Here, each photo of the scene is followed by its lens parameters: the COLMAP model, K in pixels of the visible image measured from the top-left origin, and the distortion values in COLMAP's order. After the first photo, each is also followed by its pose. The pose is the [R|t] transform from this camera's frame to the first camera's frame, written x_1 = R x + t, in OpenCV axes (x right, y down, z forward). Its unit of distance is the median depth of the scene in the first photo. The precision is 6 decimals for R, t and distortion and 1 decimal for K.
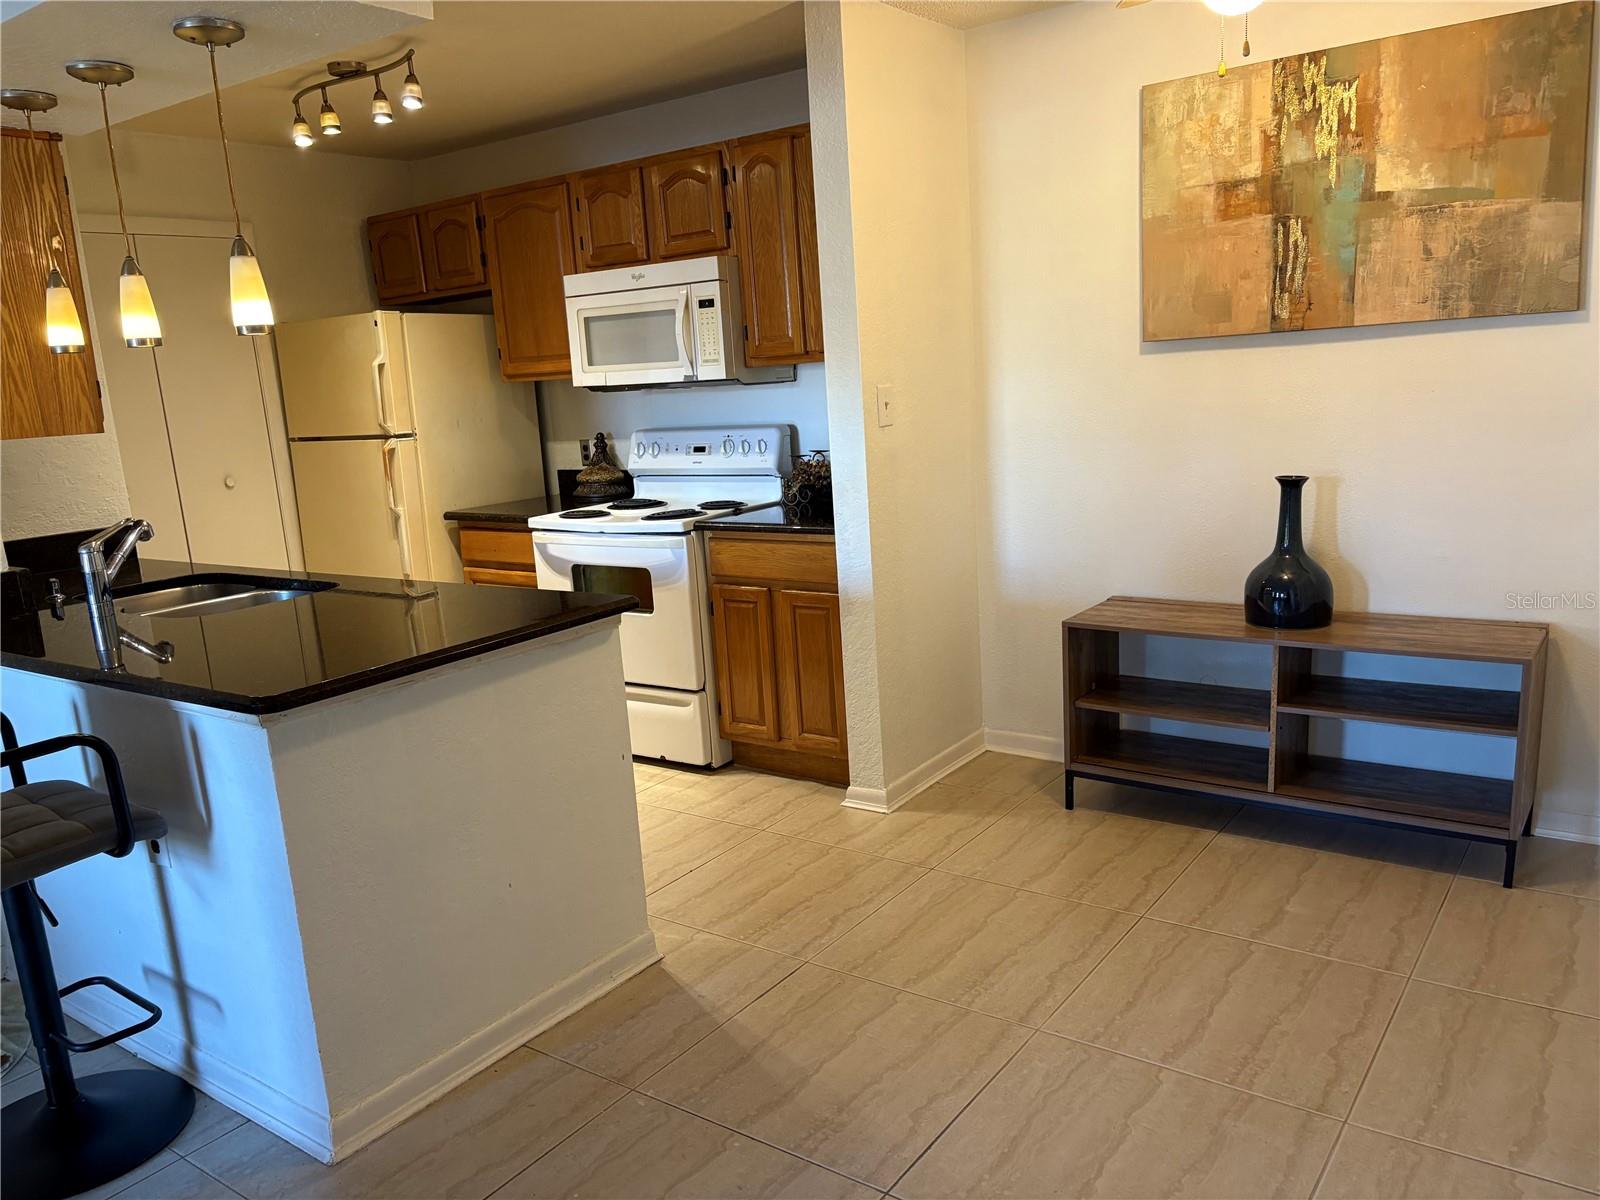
lens RADIAL K [[1222.6, 0, 800.0], [0, 1222.6, 600.0], [0, 0, 1]] dist [0.064412, -0.057479]
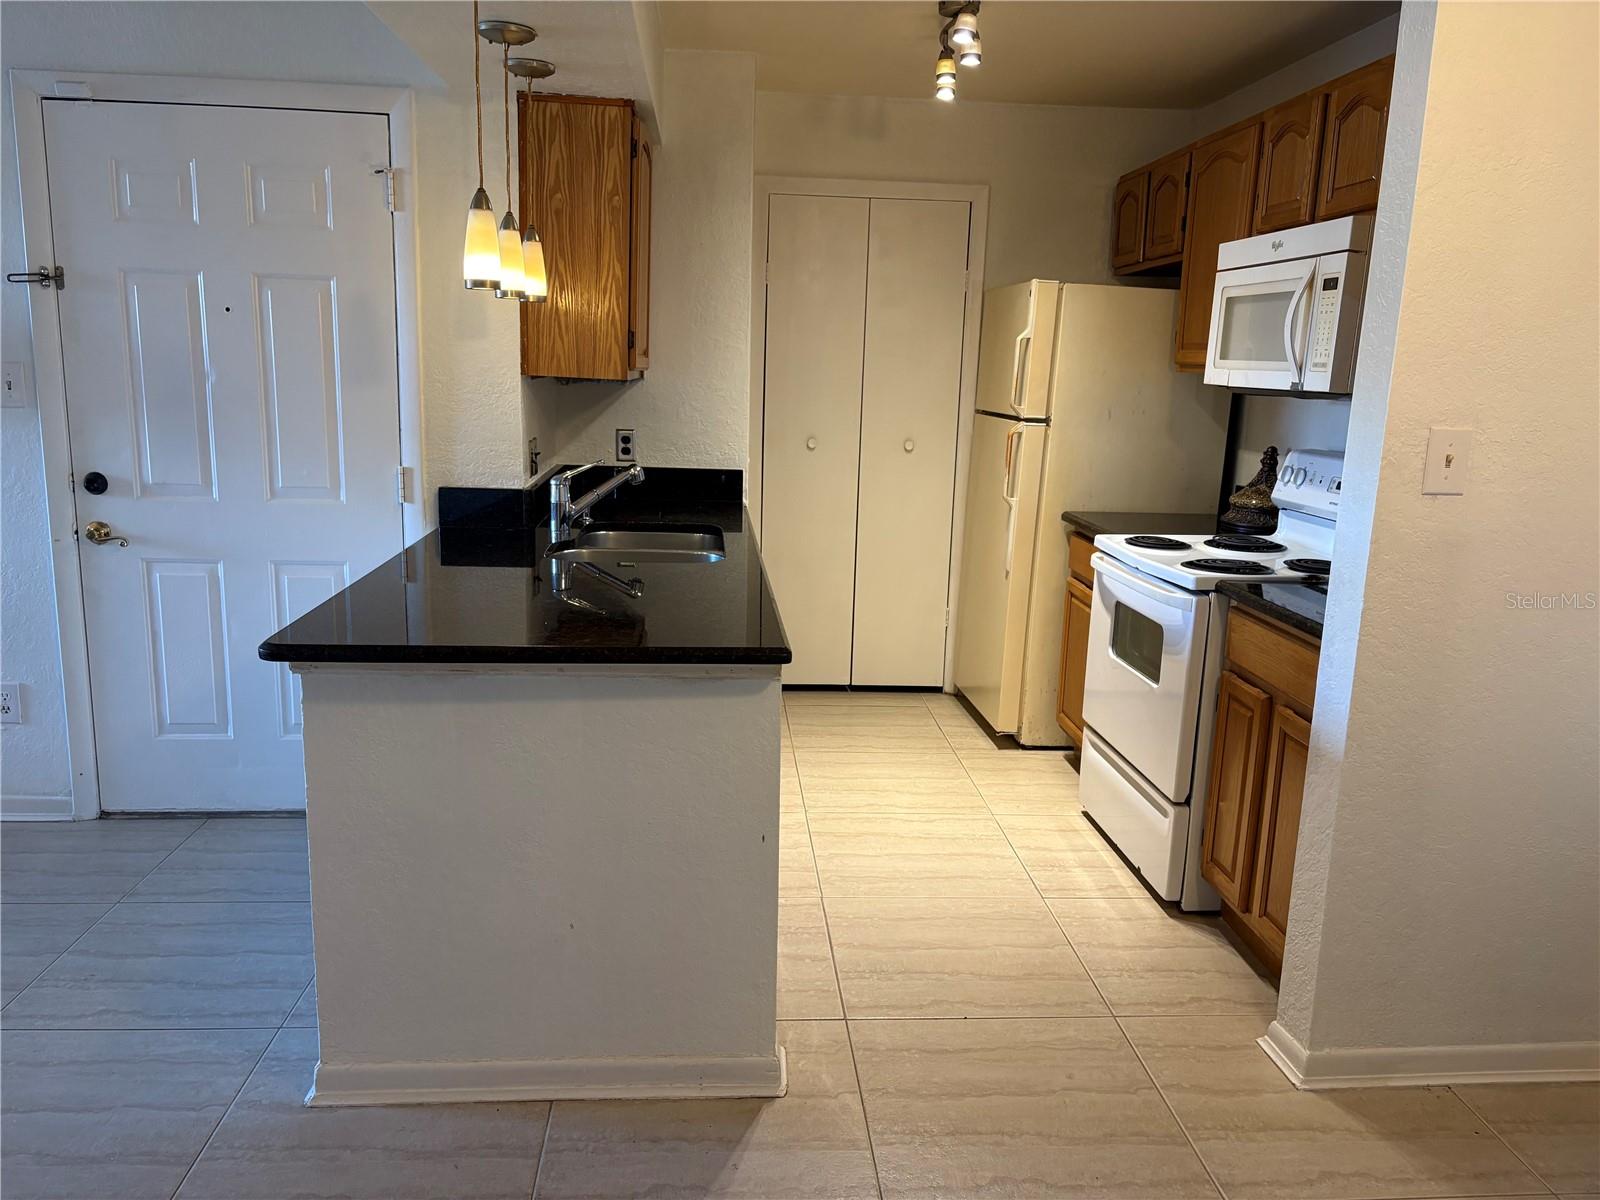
lens RADIAL K [[1222.6, 0, 800.0], [0, 1222.6, 600.0], [0, 0, 1]] dist [0.064412, -0.057479]
pose [[0.642866, 0.232420, -0.729866, 0.347688], [-0.217177, 0.969059, 0.117299, -0.100887], [0.734546, 0.083102, 0.673451, 0.381174]]
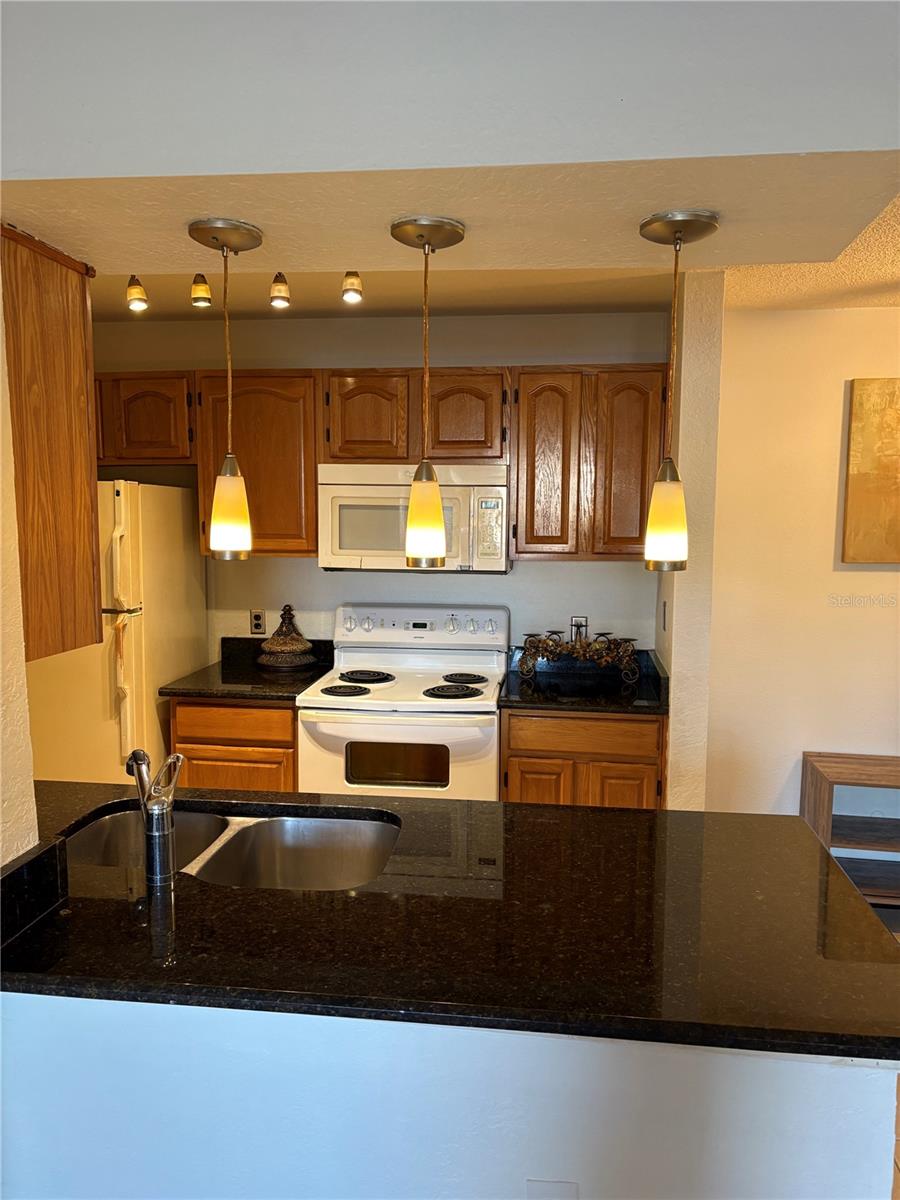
lens RADIAL K [[905.1, 0, 450.0], [0, 905.1, 600.0], [0, 0, 1]] dist [0.075478, -0.001332]
pose [[0.874318, 0.019263, 0.484971, -0.614277], [0.026689, 0.995792, -0.087668, -0.099809], [-0.484619, 0.089593, 0.870125, 0.367541]]
